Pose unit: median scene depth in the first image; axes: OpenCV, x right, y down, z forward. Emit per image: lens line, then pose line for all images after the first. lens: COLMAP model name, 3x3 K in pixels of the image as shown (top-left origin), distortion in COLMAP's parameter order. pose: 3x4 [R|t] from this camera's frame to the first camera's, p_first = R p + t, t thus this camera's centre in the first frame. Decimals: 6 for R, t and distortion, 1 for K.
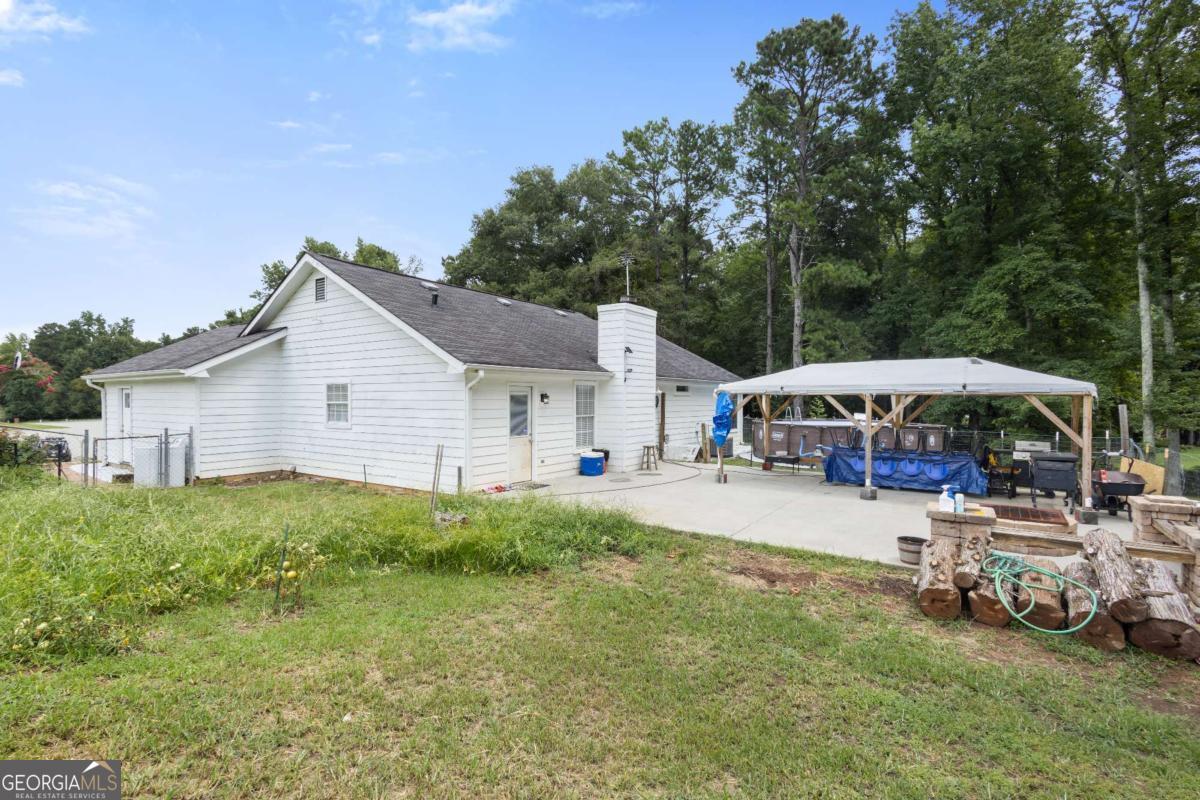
lens RADIAL K [[549.7, 0, 601.9], [0, 549.7, 397.2], [0, 0, 1]] dist [0.014460, -0.004729]
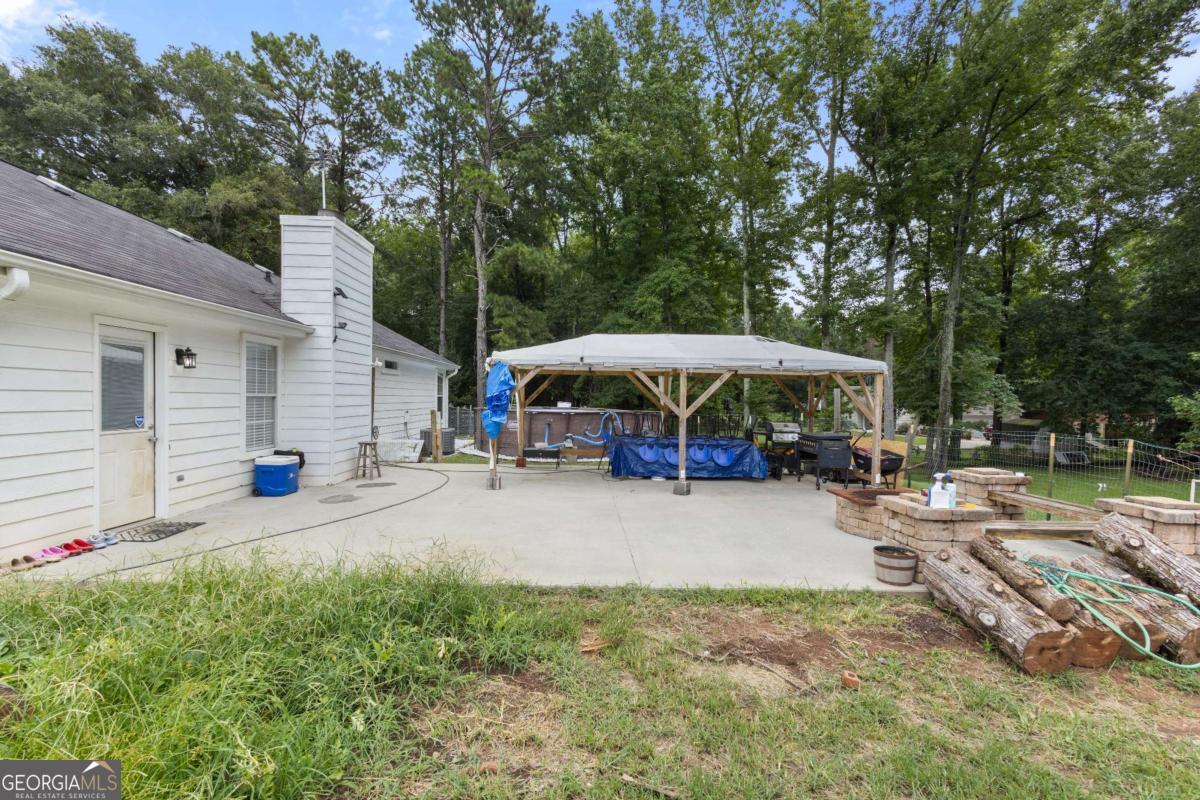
lens RADIAL K [[549.7, 0, 599.2], [0, 549.7, 409.1], [0, 0, 1]] dist [0.014460, -0.004729]
pose [[0.808628, -0.001447, 0.588319, -0.079575], [-0.016059, 0.999570, 0.024532, 0.026232], [-0.588102, -0.029285, 0.808257, 0.285478]]
